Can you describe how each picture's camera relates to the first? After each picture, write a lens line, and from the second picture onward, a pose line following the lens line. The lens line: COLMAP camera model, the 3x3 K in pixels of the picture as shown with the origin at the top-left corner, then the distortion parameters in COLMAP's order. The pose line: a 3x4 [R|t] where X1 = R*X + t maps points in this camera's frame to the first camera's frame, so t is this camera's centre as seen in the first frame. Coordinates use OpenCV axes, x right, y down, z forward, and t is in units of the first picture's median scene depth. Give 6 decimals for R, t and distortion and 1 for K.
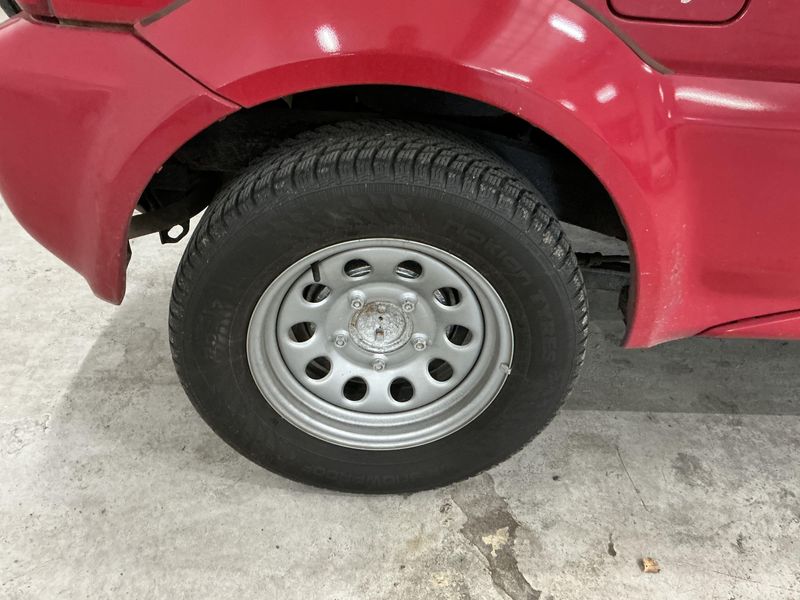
lens RADIAL K [[661.9, 0, 400.6], [0, 661.9, 297.4], [0, 0, 1]] dist [0.087556, -0.138921]
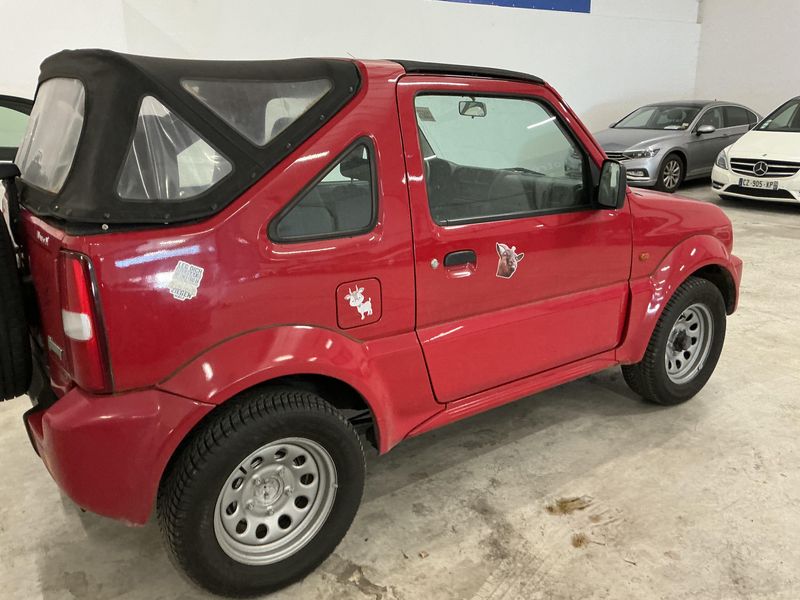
lens RADIAL K [[661.9, 0, 400.6], [0, 661.9, 297.4], [0, 0, 1]] dist [0.087556, -0.138921]
pose [[0.819503, -0.219324, 0.529444, -0.602914], [0.356967, 0.918107, -0.172205, 0.000533], [-0.448318, 0.330117, 0.830683, -0.941050]]
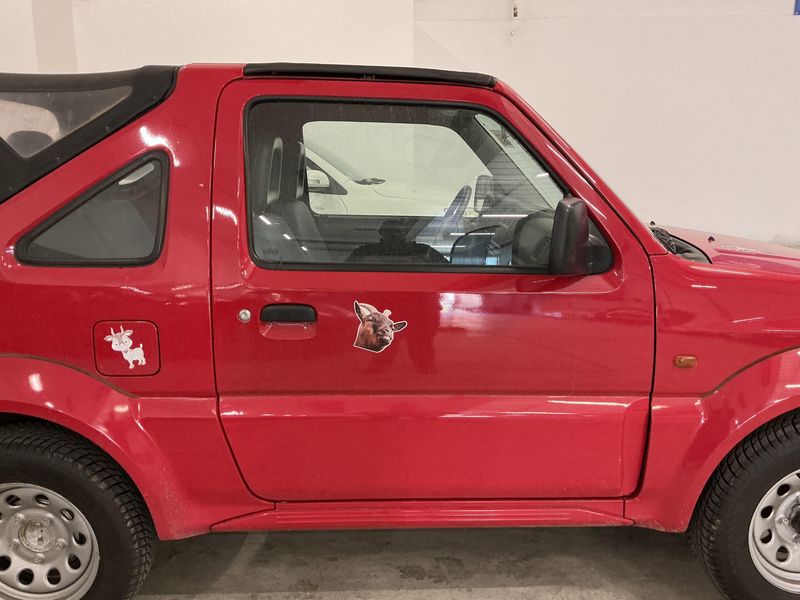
lens RADIAL K [[671.6, 0, 401.8], [0, 671.6, 282.7], [0, 0, 1]] dist [0.012974, -0.039745]
pose [[0.997817, -0.063784, -0.017130, 0.973689], [0.052996, 0.928060, -0.368642, 0.124068], [0.039411, 0.366929, 0.929414, -0.822230]]
